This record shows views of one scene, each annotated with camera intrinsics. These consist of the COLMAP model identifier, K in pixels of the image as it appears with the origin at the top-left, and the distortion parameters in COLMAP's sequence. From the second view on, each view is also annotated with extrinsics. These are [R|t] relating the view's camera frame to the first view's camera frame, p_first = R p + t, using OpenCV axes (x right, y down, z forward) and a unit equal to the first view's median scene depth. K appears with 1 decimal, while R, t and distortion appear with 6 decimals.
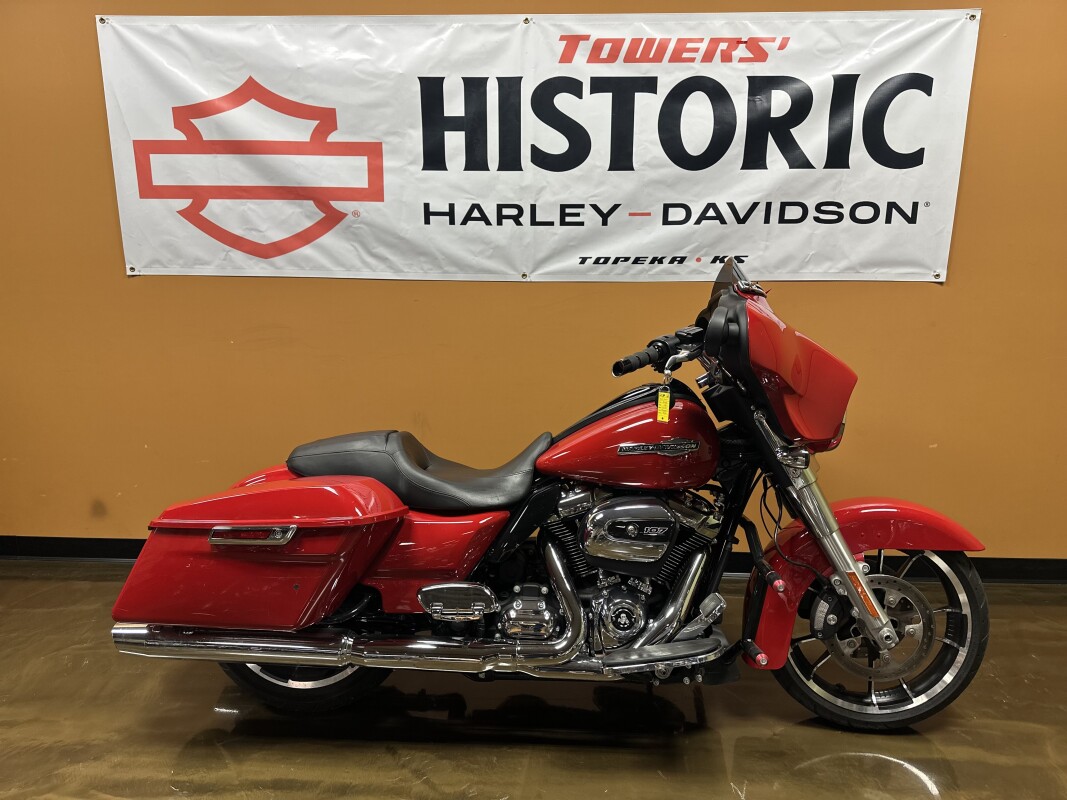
lens RADIAL K [[695.2, 0, 535.3], [0, 695.2, 409.4], [0, 0, 1]] dist [0.029613, -0.025807]
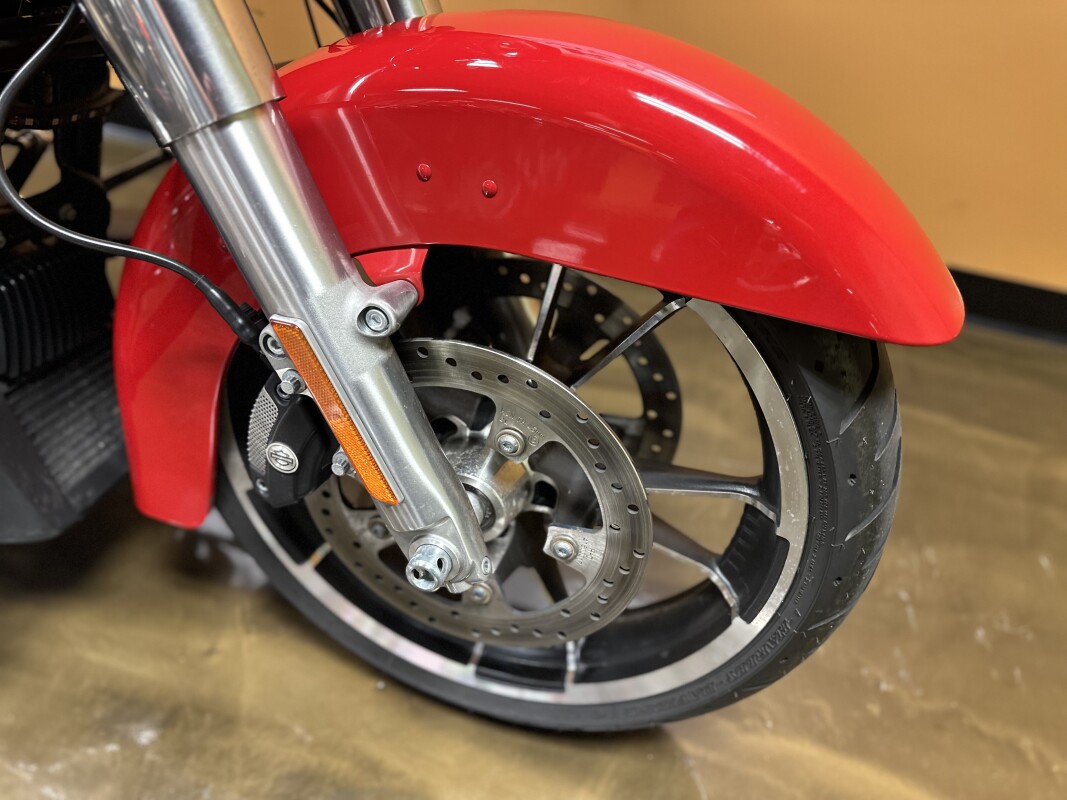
lens RADIAL K [[746.4, 0, 534.3], [0, 746.4, 394.4], [0, 0, 1]] dist [-0.014756, -0.007092]
pose [[0.976655, 0.198935, -0.081052, 0.401117], [-0.133447, 0.857554, 0.496783, 0.086747], [0.168334, -0.474370, 0.864082, 0.573034]]
